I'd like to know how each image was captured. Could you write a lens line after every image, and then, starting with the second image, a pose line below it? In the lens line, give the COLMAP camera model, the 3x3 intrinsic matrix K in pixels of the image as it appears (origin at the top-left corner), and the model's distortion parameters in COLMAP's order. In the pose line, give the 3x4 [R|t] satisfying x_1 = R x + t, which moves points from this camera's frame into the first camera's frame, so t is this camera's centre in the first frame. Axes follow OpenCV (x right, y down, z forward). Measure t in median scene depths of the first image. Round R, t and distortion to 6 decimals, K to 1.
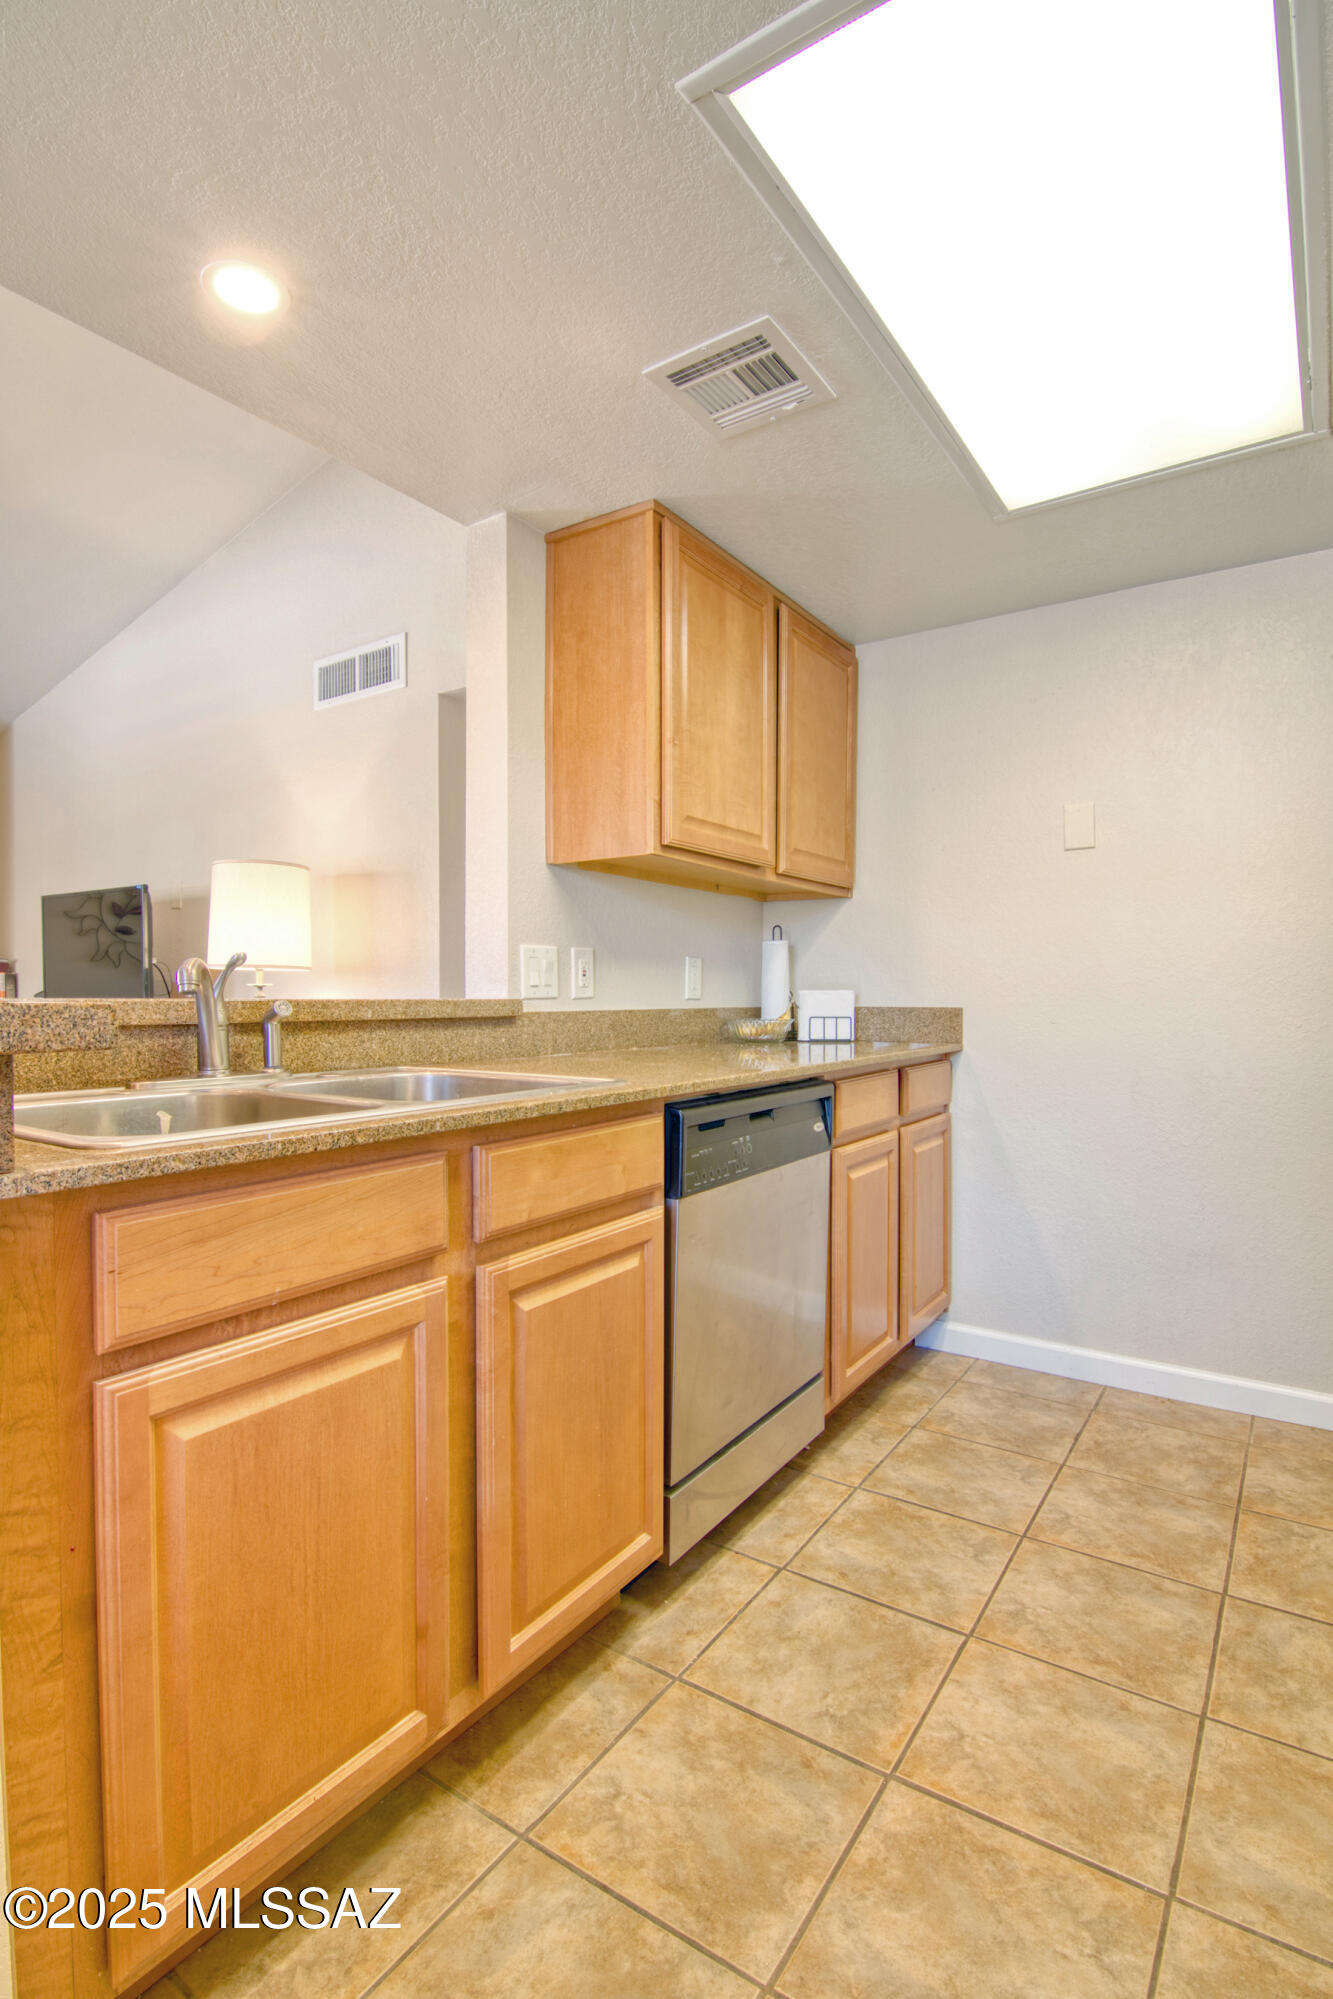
lens RADIAL K [[966.2, 0, 666.5], [0, 966.2, 999.5], [0, 0, 1]] dist [-0.015607, -0.006473]
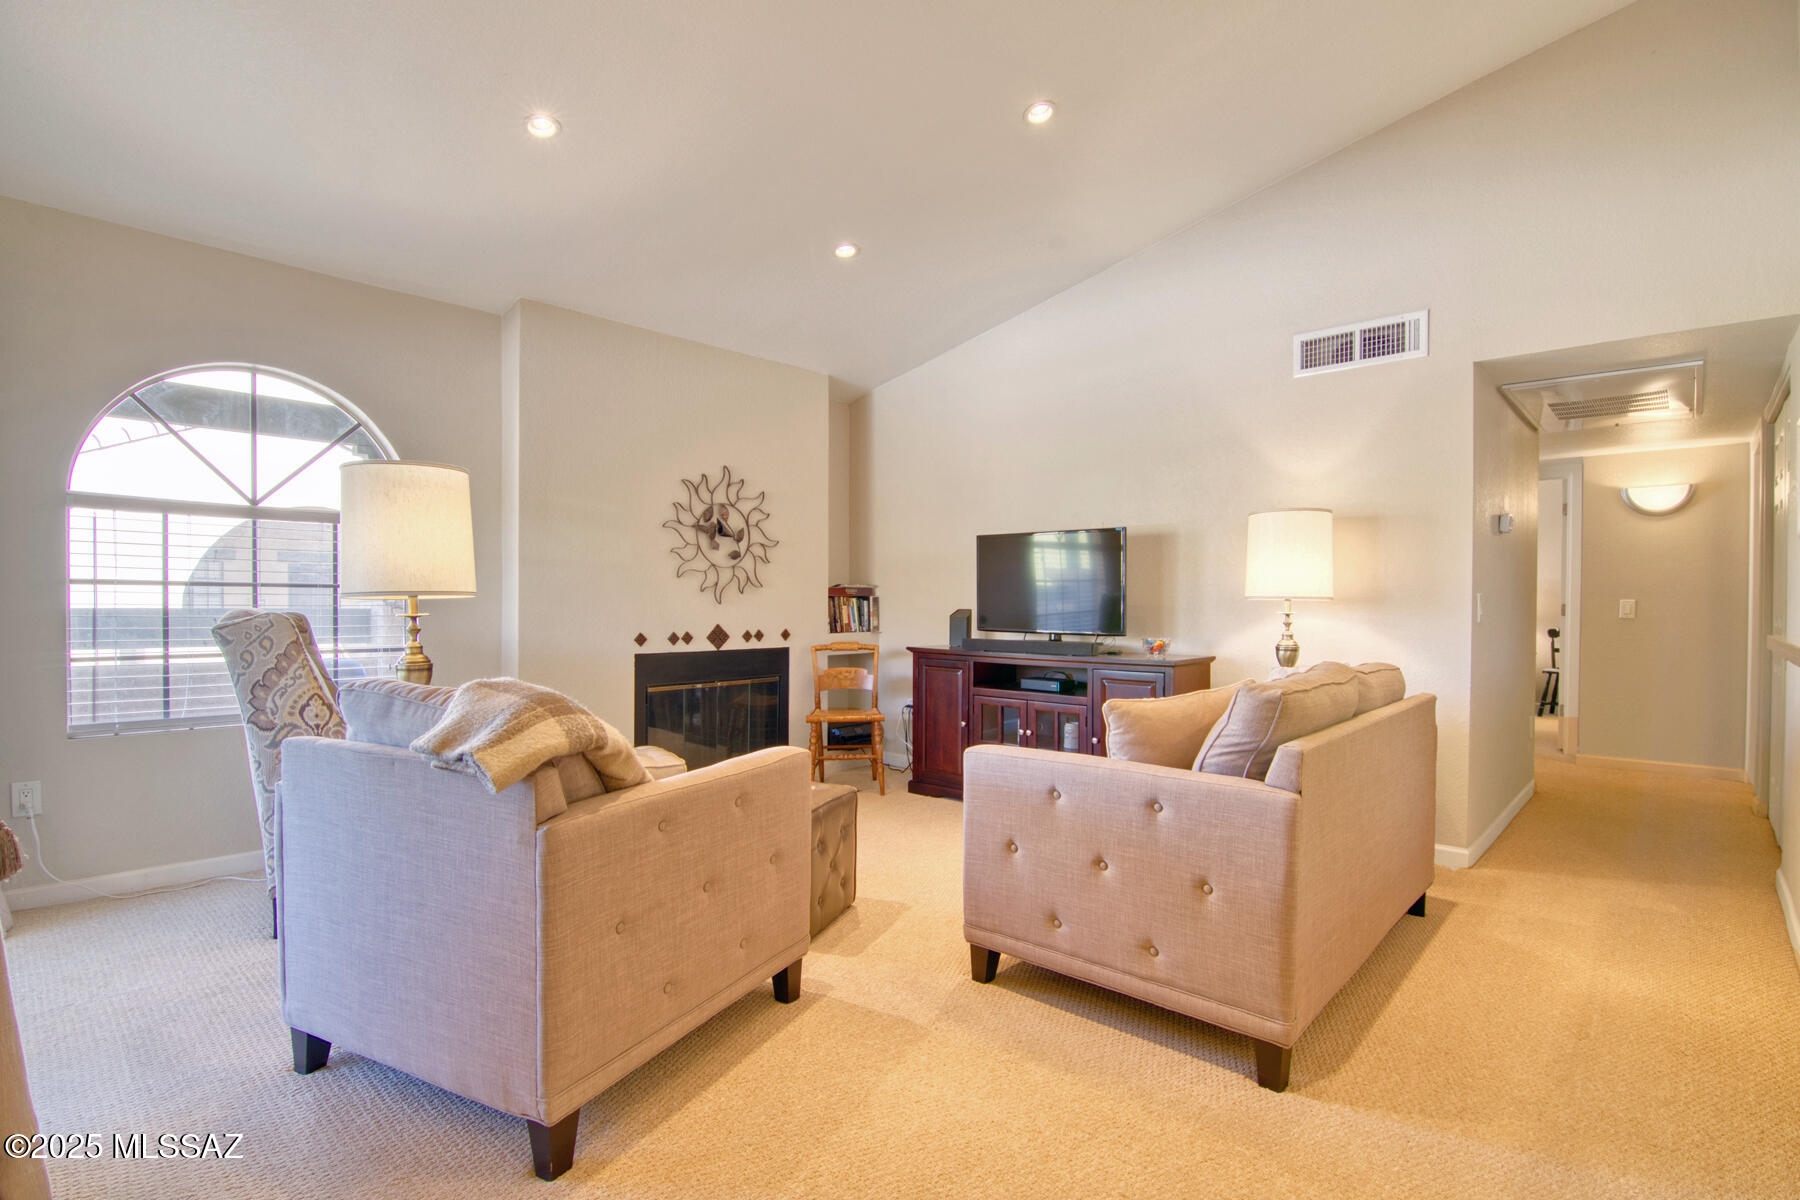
lens RADIAL K [[870.0, 0, 892.9], [0, 870.0, 613.2], [0, 0, 1]] dist [-0.015607, -0.006473]
pose [[0.990646, 0.002366, -0.136435, -1.511032], [-0.001153, 0.999959, 0.008970, -0.046489], [0.136451, -0.008728, 0.990608, -0.240642]]
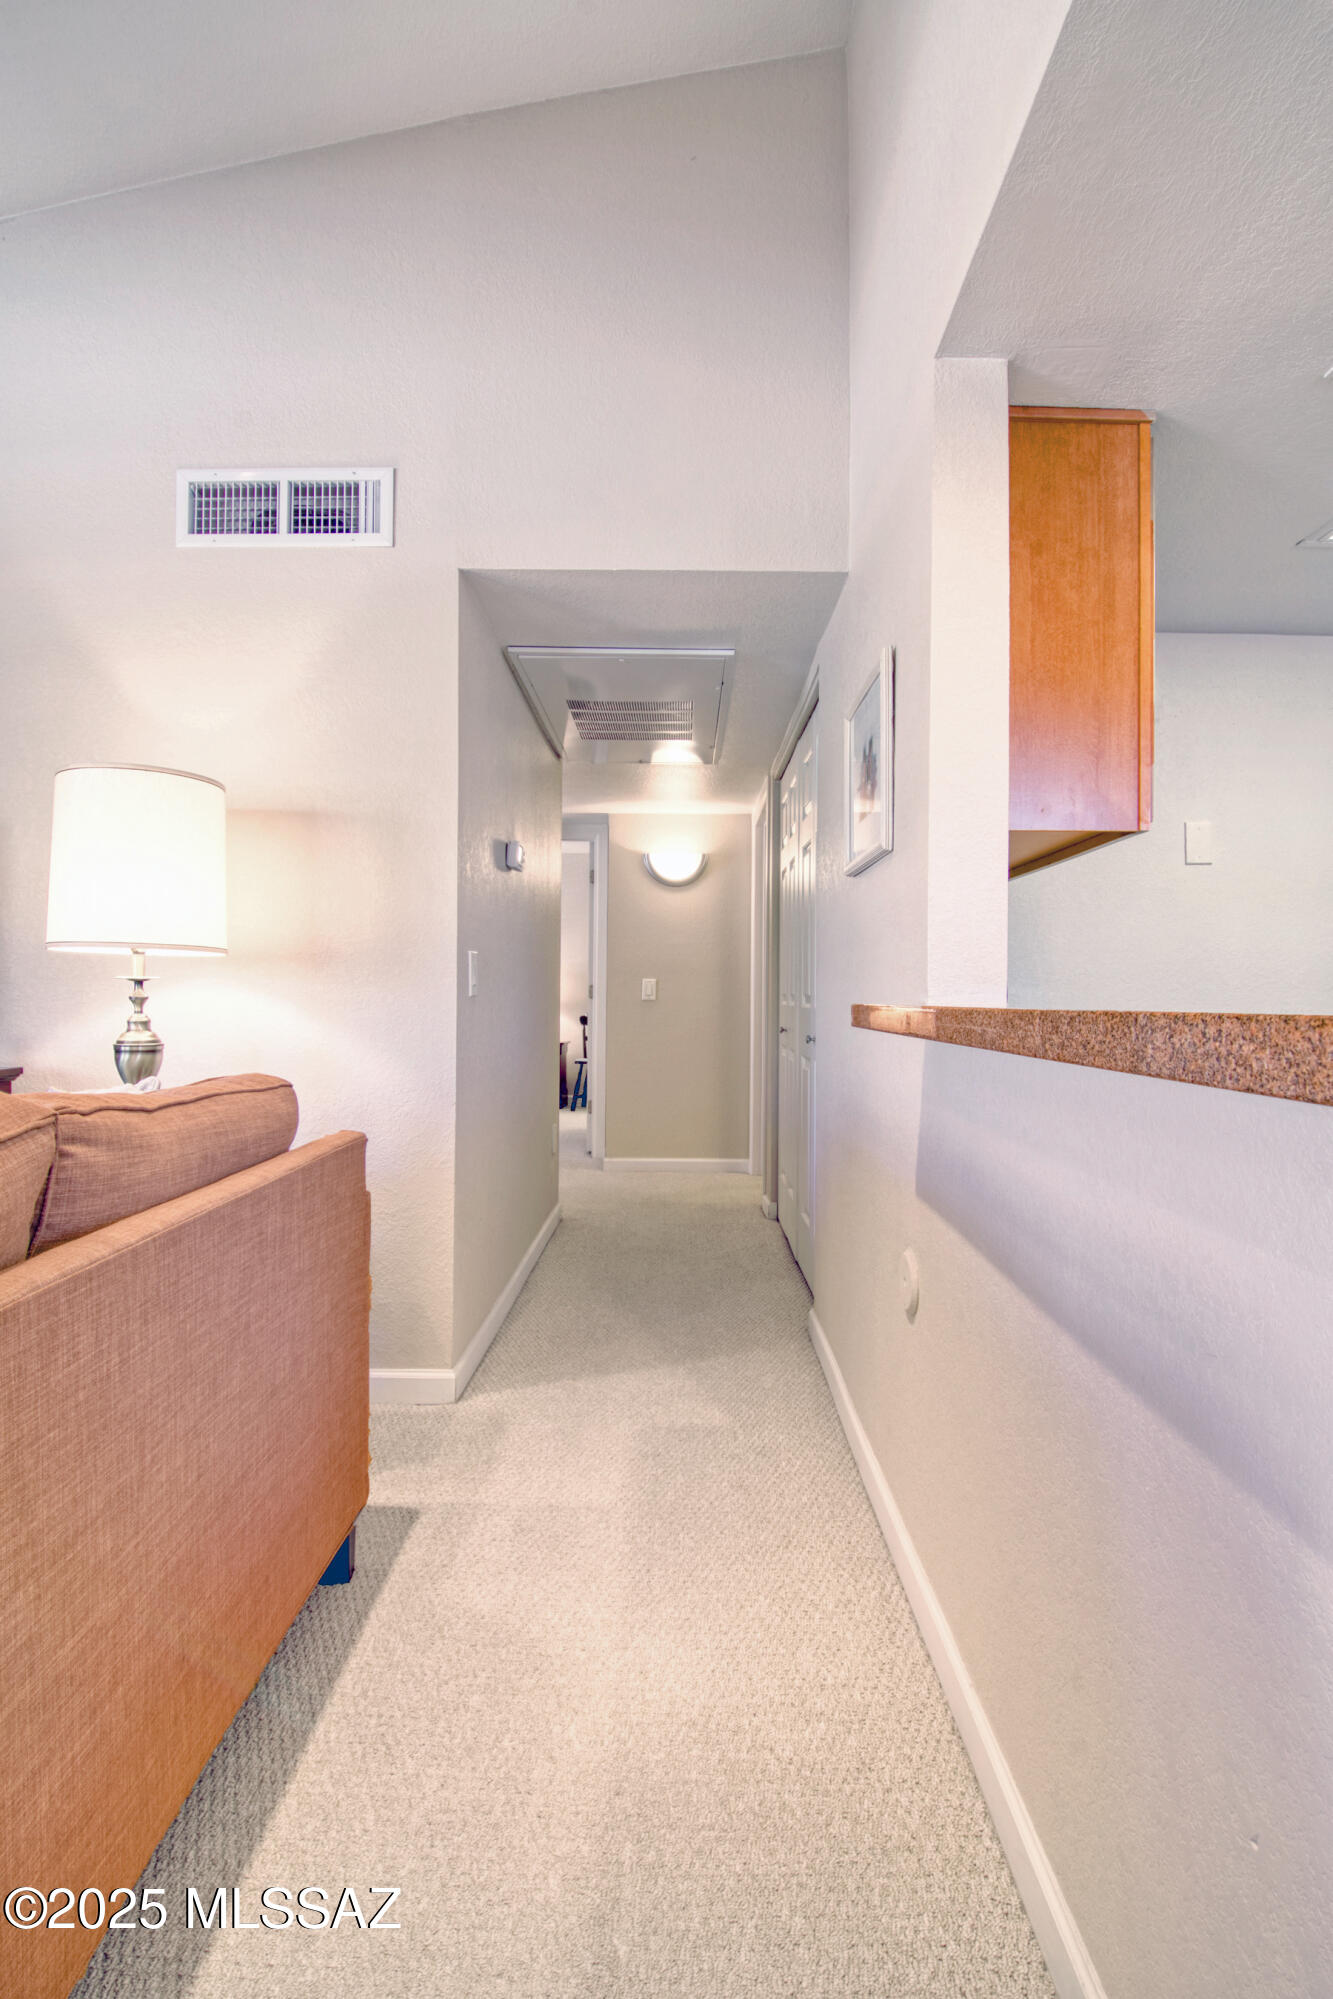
lens RADIAL K [[966.2, 0, 666.5], [0, 966.2, 999.5], [0, 0, 1]] dist [-0.015607, -0.006473]
pose [[0.827666, 0.001407, 0.561220, -0.971208], [-0.001462, 0.999999, -0.000350, -0.003211], [-0.561220, -0.000531, 0.827667, 0.633127]]
